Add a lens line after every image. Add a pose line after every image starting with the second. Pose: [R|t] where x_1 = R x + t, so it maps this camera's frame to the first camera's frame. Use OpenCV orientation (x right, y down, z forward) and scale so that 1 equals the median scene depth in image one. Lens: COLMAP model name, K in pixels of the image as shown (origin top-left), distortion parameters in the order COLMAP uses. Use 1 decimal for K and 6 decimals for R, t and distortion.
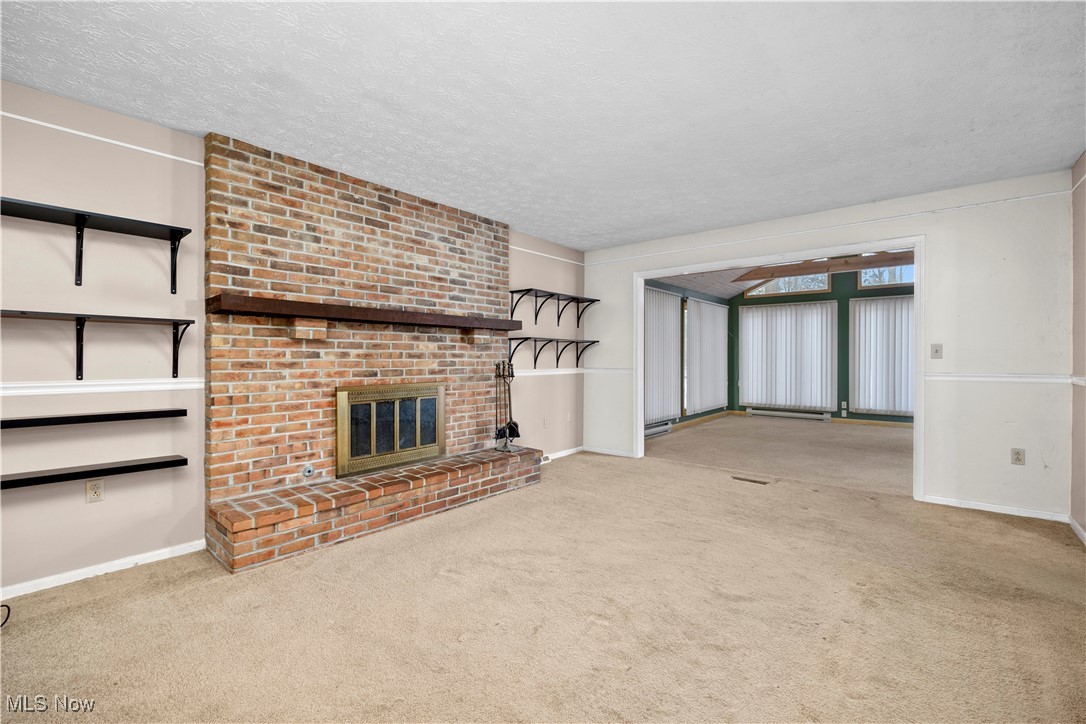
lens RADIAL K [[462.8, 0, 523.8], [0, 462.8, 363.1], [0, 0, 1]] dist [-0.027773, 0.000030]
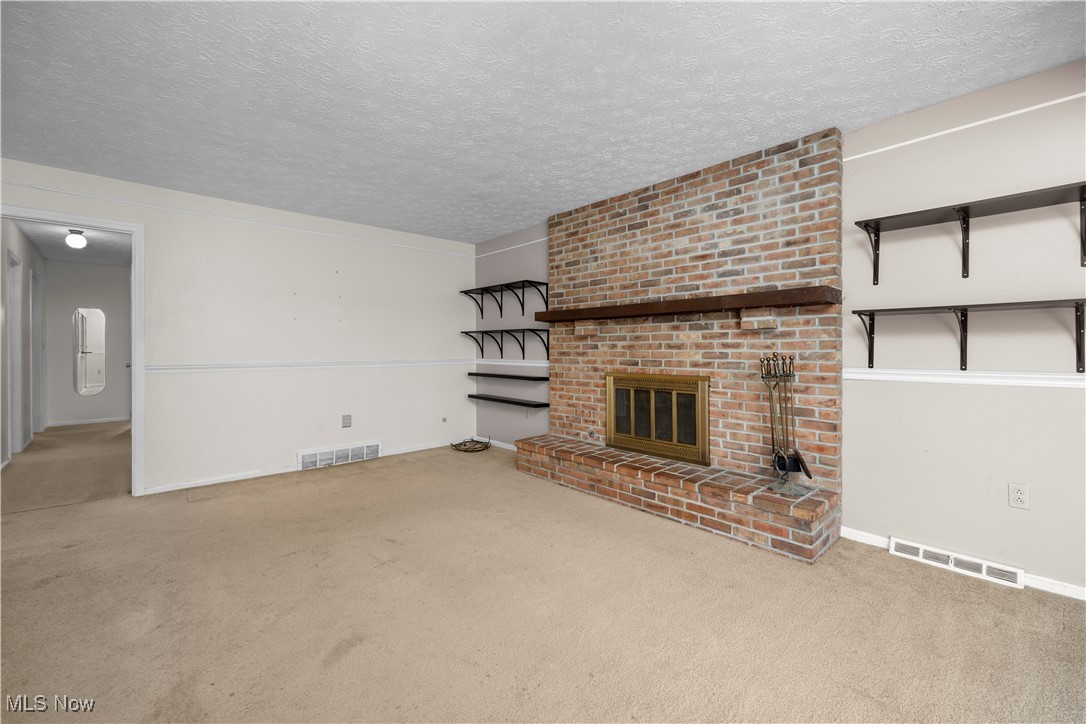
lens RADIAL K [[459.0, 0, 545.6], [0, 459.0, 349.0], [0, 0, 1]] dist [0.001206, 0.000075]
pose [[-0.110567, -0.001305, -0.993868, 0.750298], [-0.008935, 0.999960, -0.000319, -0.008152], [0.993829, 0.008845, -0.110574, 0.862901]]
